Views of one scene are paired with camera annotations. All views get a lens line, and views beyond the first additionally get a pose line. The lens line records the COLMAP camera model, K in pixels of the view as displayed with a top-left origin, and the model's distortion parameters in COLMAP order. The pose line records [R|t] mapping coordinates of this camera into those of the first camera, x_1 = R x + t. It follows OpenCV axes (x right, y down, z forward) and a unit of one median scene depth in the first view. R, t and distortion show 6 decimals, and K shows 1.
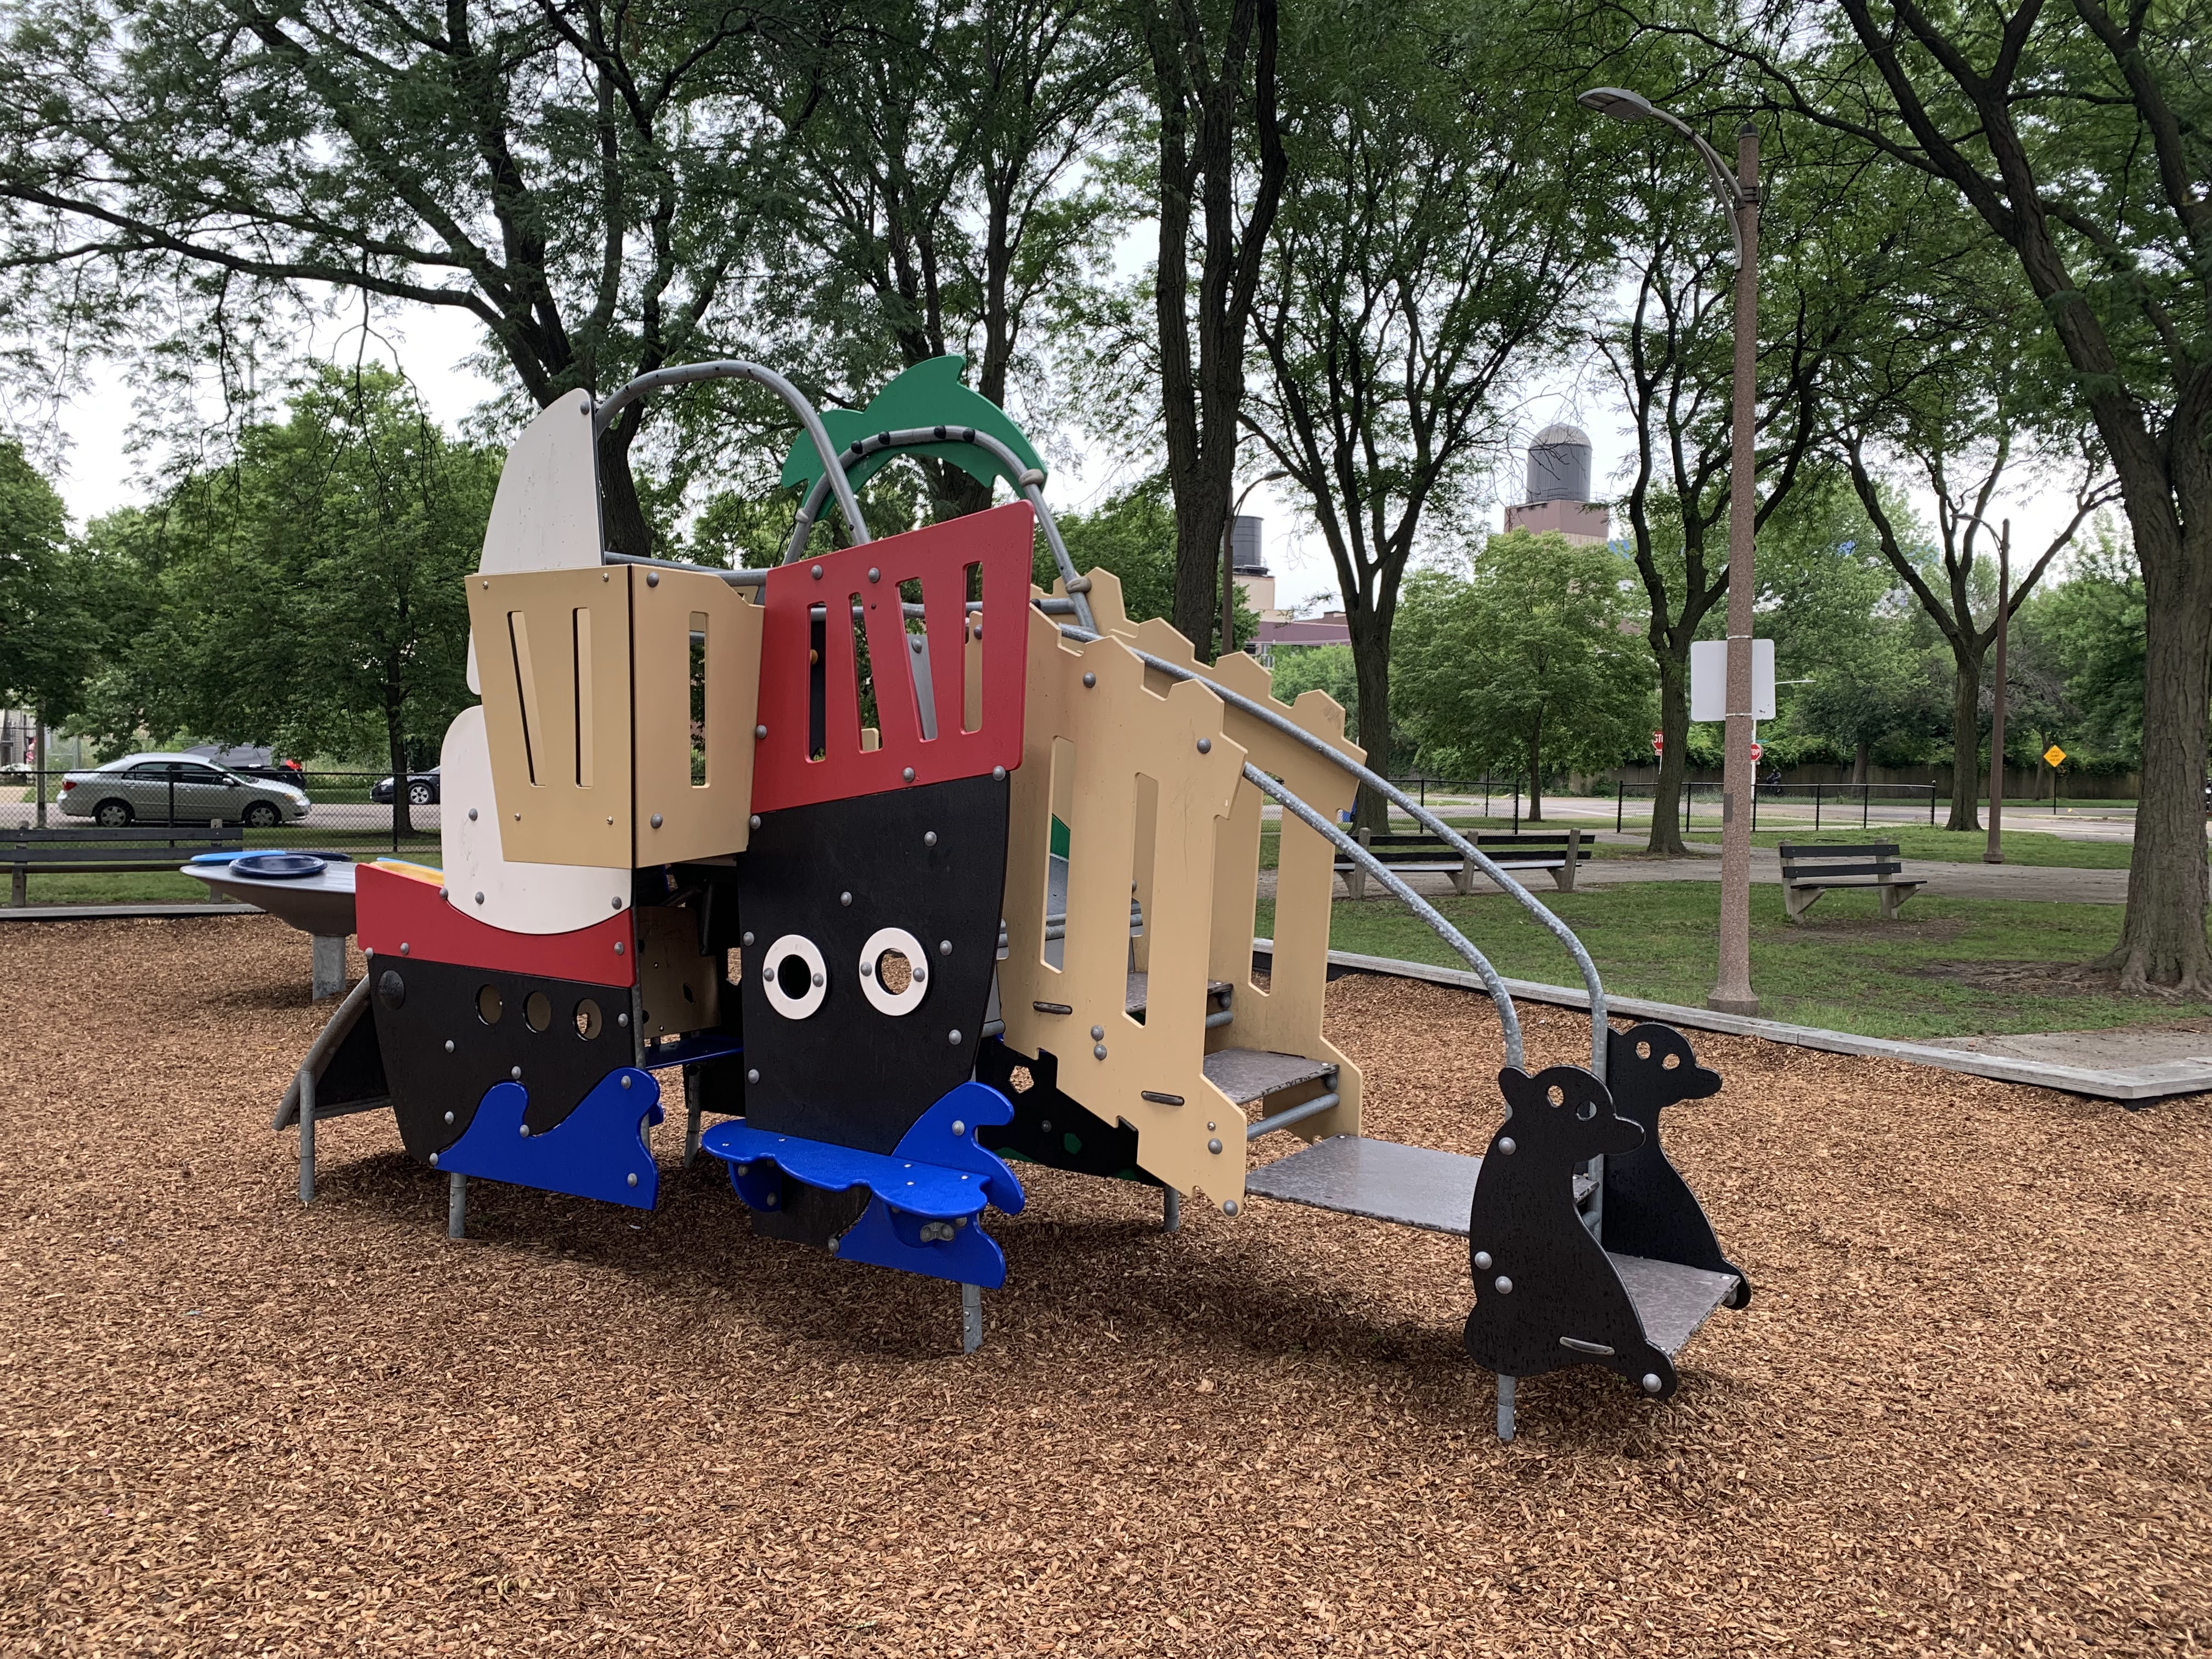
lens RADIAL K [[1696.4, 0, 1127.3], [0, 1696.4, 835.7], [0, 0, 1]] dist [0.020273, -0.016602]
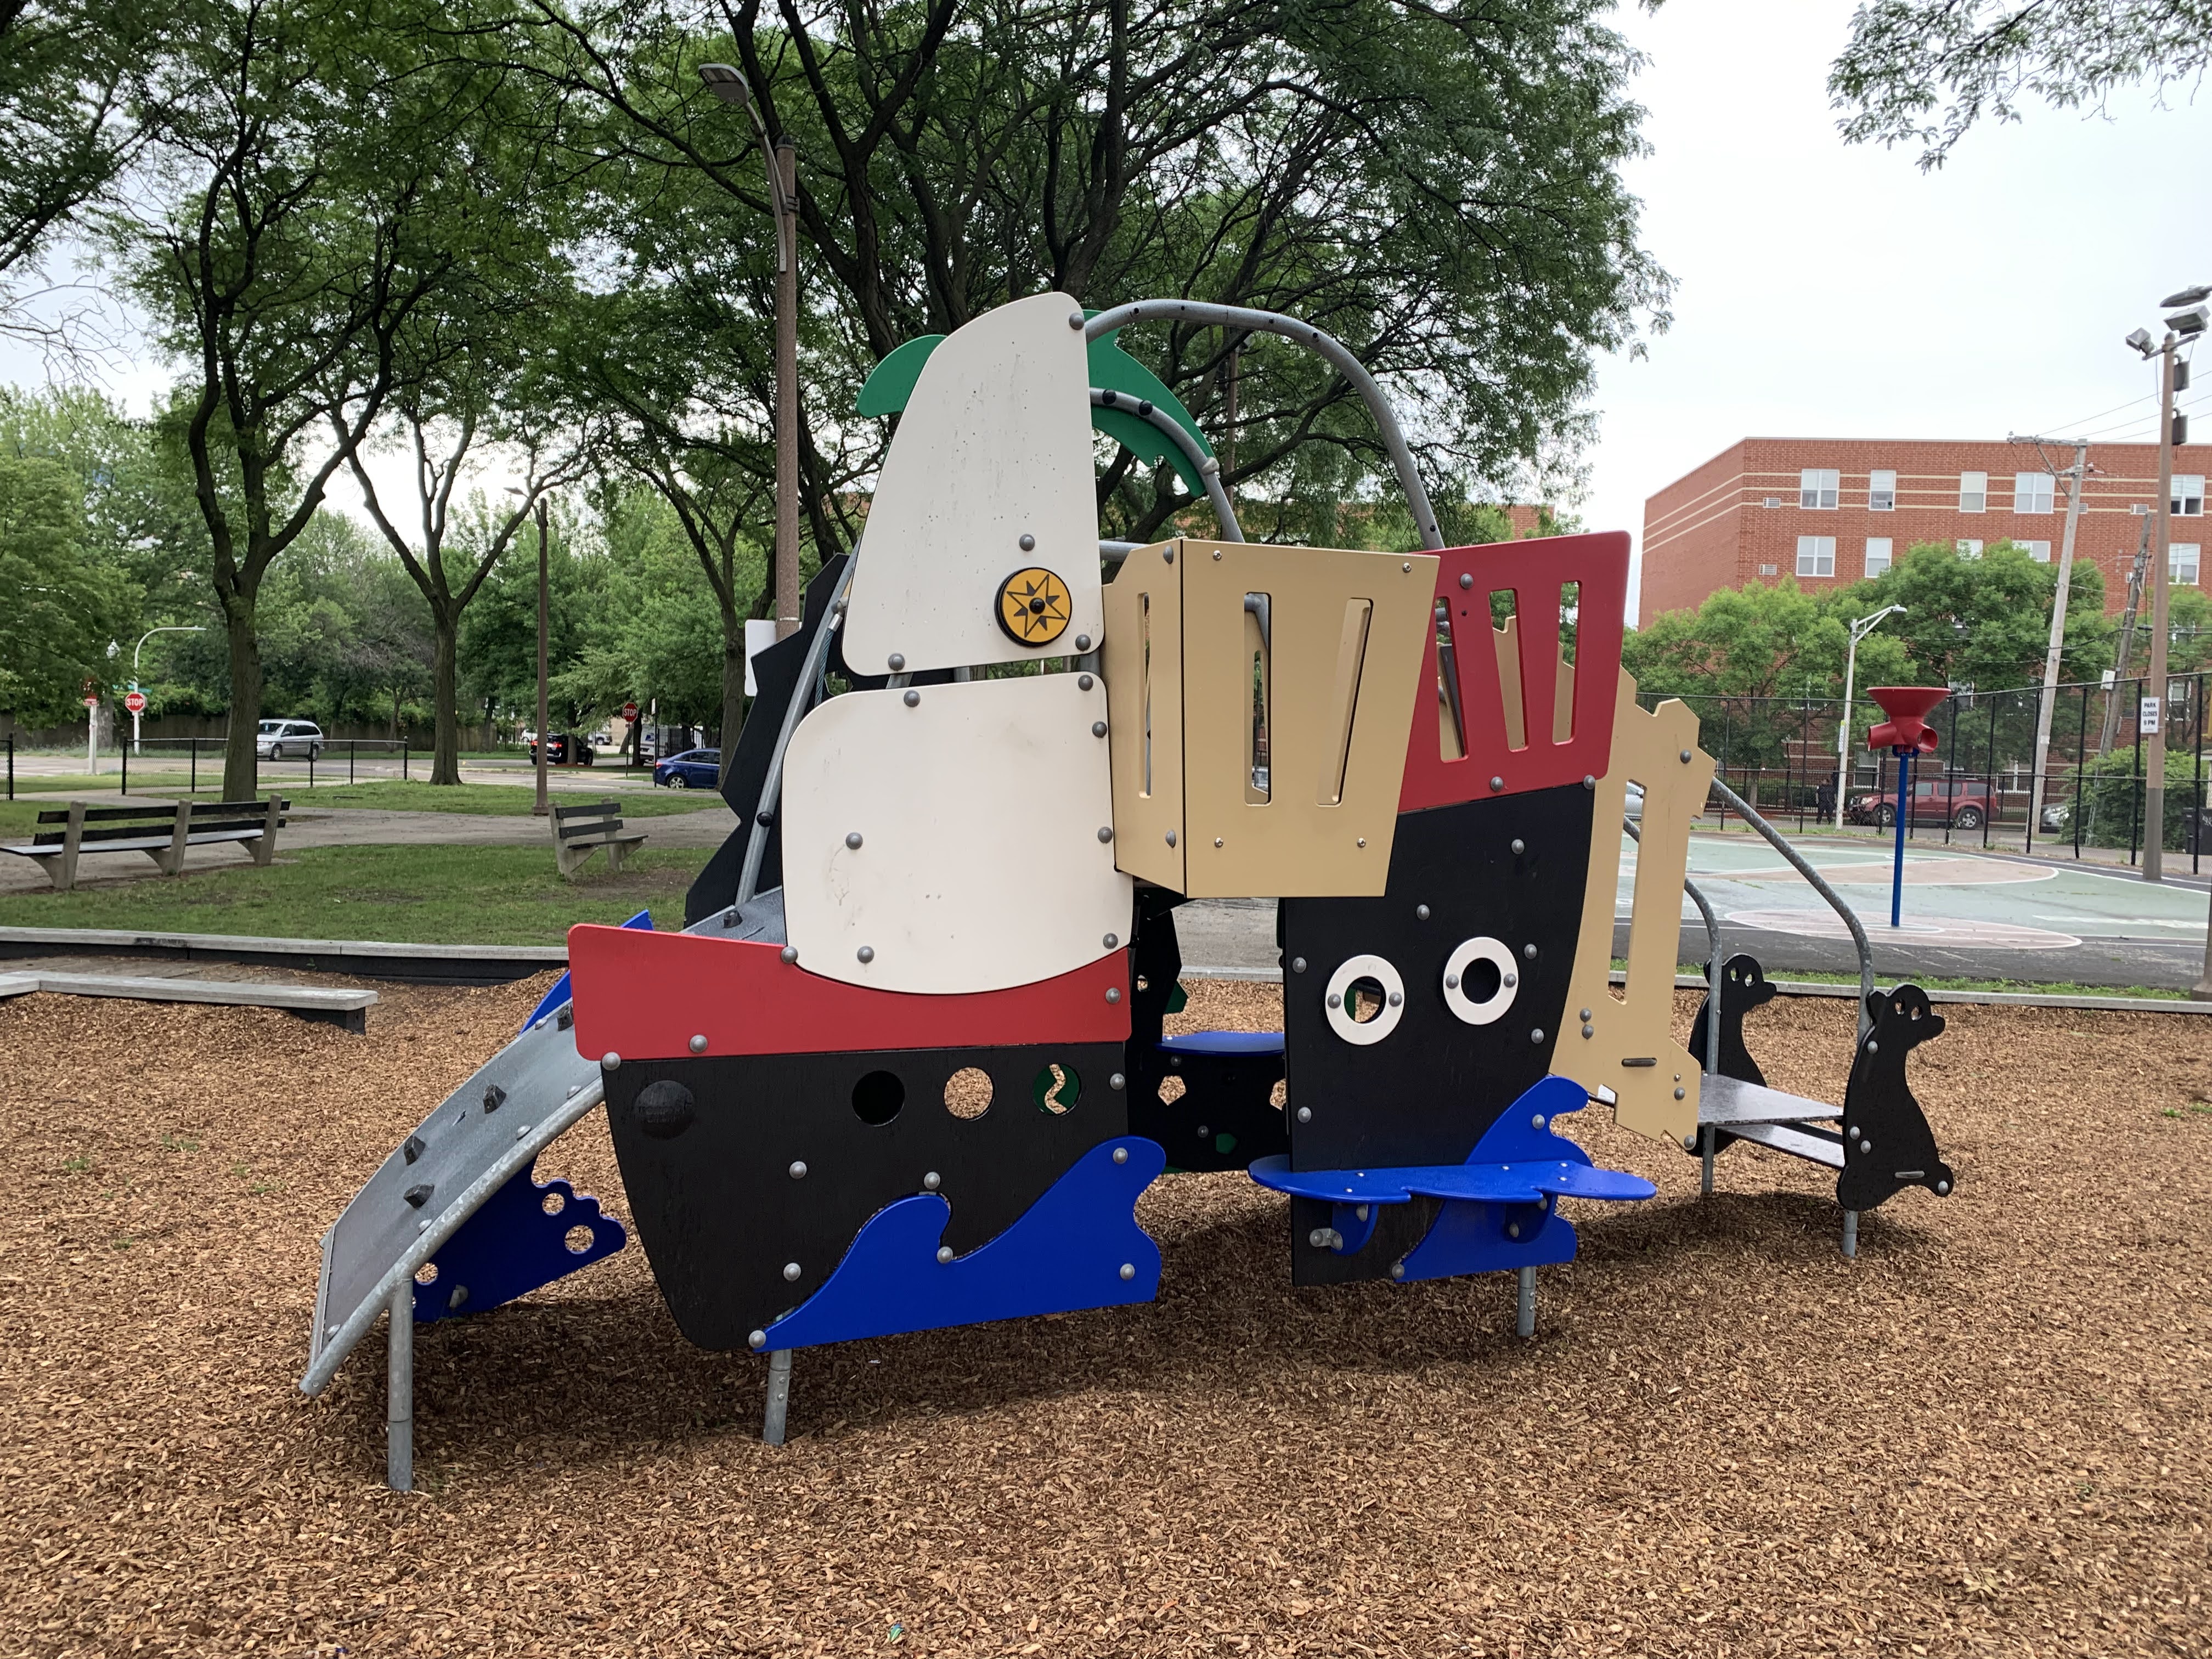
lens RADIAL K [[1696.4, 0, 1066.7], [0, 1696.4, 840.6], [0, 0, 1]] dist [0.020273, -0.016602]
pose [[0.586514, -0.044356, 0.808724, -0.887116], [0.017558, 0.998961, 0.042056, -0.040131], [-0.809749, -0.010467, 0.586683, 0.492410]]
